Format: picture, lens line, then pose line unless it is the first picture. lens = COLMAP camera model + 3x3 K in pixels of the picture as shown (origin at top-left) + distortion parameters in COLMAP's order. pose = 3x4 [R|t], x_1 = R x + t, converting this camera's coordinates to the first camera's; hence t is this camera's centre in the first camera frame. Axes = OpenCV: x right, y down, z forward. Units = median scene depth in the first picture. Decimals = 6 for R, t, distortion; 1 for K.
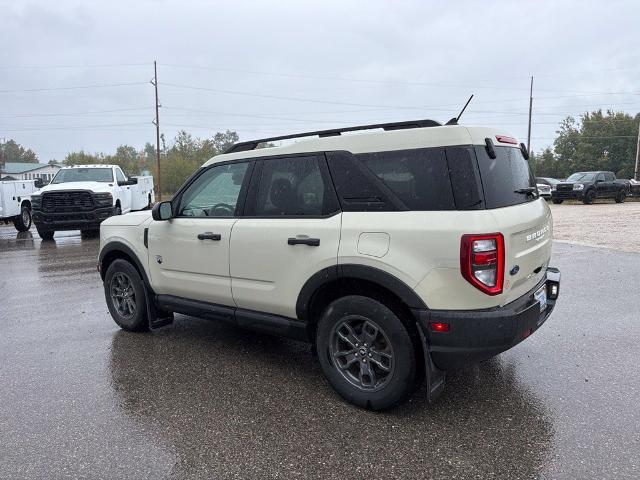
lens RADIAL K [[464.0, 0, 316.3], [0, 464.0, 237.4], [0, 0, 1]] dist [0.041223, -0.044912]
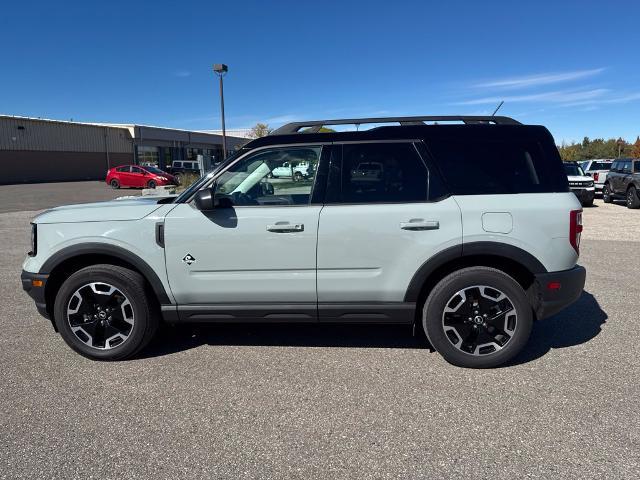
lens RADIAL K [[464.0, 0, 317.8], [0, 464.0, 253.1], [0, 0, 1]] dist [0.041223, -0.044912]
pose [[0.830959, -0.063769, 0.552667, -0.747311], [0.049905, 0.997948, 0.040114, 0.017954], [-0.554091, -0.005752, 0.832436, 0.245366]]
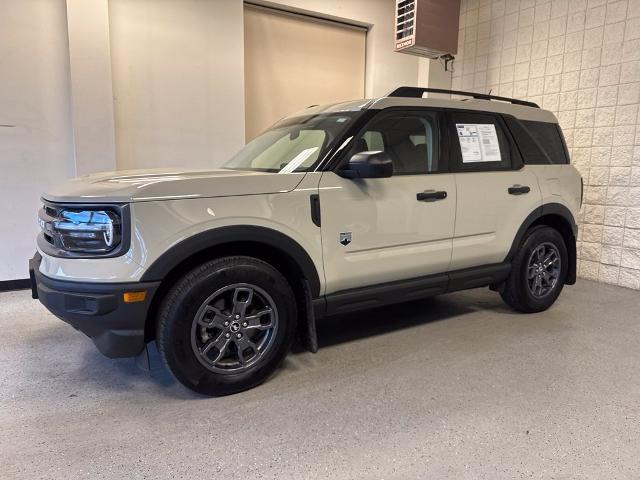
lens RADIAL K [[464.0, 0, 321.8], [0, 464.0, 240.4], [0, 0, 1]] dist [0.041223, -0.044912]
pose [[0.343013, -0.111688, 0.932667, -1.215916], [0.100960, 0.991538, 0.081607, -0.010886], [-0.933889, 0.066170, 0.351386, 0.994763]]
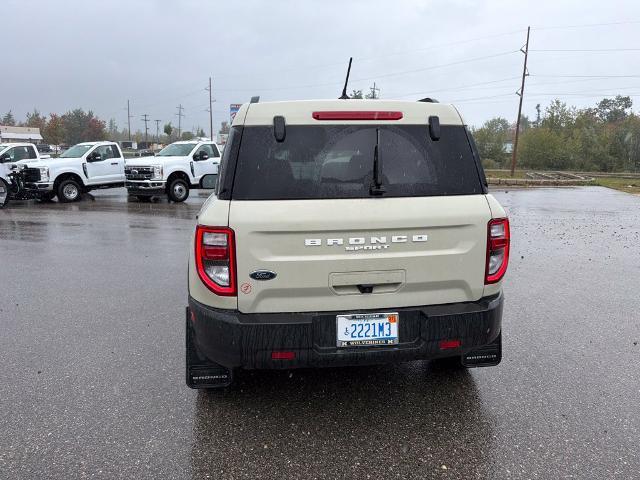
lens RADIAL K [[464.0, 0, 316.8], [0, 464.0, 236.9], [0, 0, 1]] dist [0.041223, -0.044912]
pose [[0.706976, 0.140018, -0.693238, 0.870915], [-0.101745, 0.990146, 0.096225, -0.073004], [0.699880, 0.002504, 0.714256, 0.381399]]
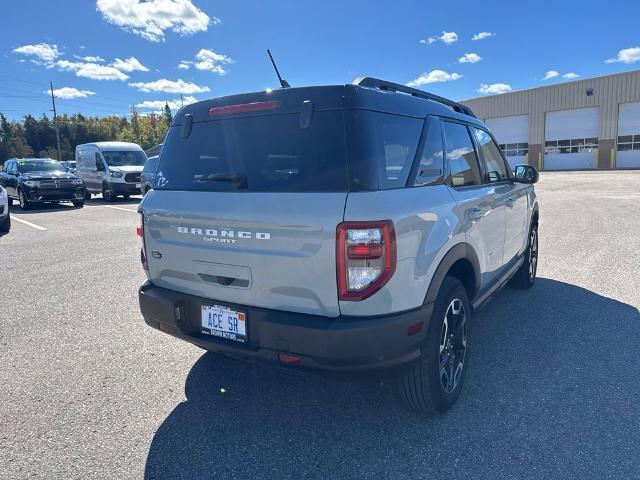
lens RADIAL K [[464.0, 0, 320.3], [0, 464.0, 244.2], [0, 0, 1]] dist [0.041223, -0.044912]
pose [[0.107043, 0.197611, -0.974419, 1.148846], [-0.111699, 0.976235, 0.185709, -0.140507], [0.987960, 0.088963, 0.126572, 0.991470]]
